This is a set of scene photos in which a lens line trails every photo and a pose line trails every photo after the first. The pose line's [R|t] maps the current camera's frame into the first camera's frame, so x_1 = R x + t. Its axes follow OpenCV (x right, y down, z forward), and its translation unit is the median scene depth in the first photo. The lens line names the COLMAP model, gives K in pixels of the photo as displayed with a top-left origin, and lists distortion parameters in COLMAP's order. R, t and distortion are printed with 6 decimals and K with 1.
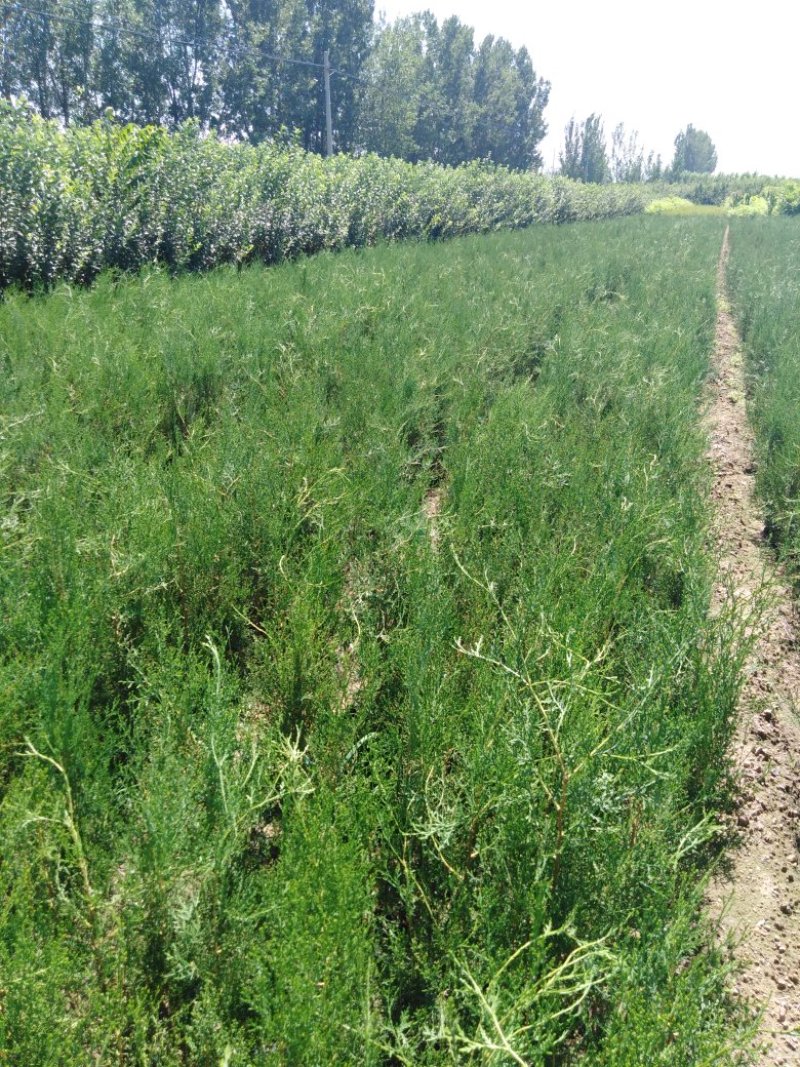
lens RADIAL K [[803.3, 0, 396.9], [0, 803.3, 530.1], [0, 0, 1]] dist [0.012550, 0.016941]
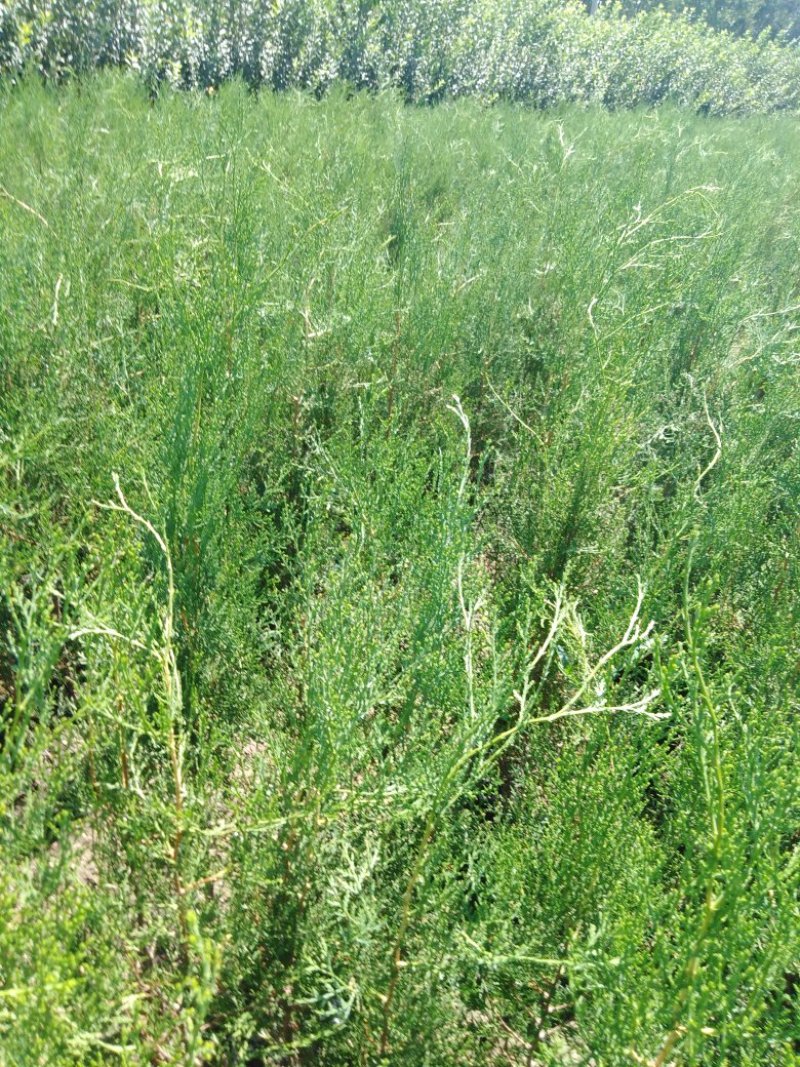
lens RADIAL K [[803.3, 0, 399.4], [0, 803.3, 531.1], [0, 0, 1]] dist [0.012550, 0.016941]
pose [[0.962302, 0.195105, -0.189495, -0.122393], [-0.171941, 0.976227, 0.131970, 0.129986], [0.210738, -0.094413, 0.972972, 0.364083]]
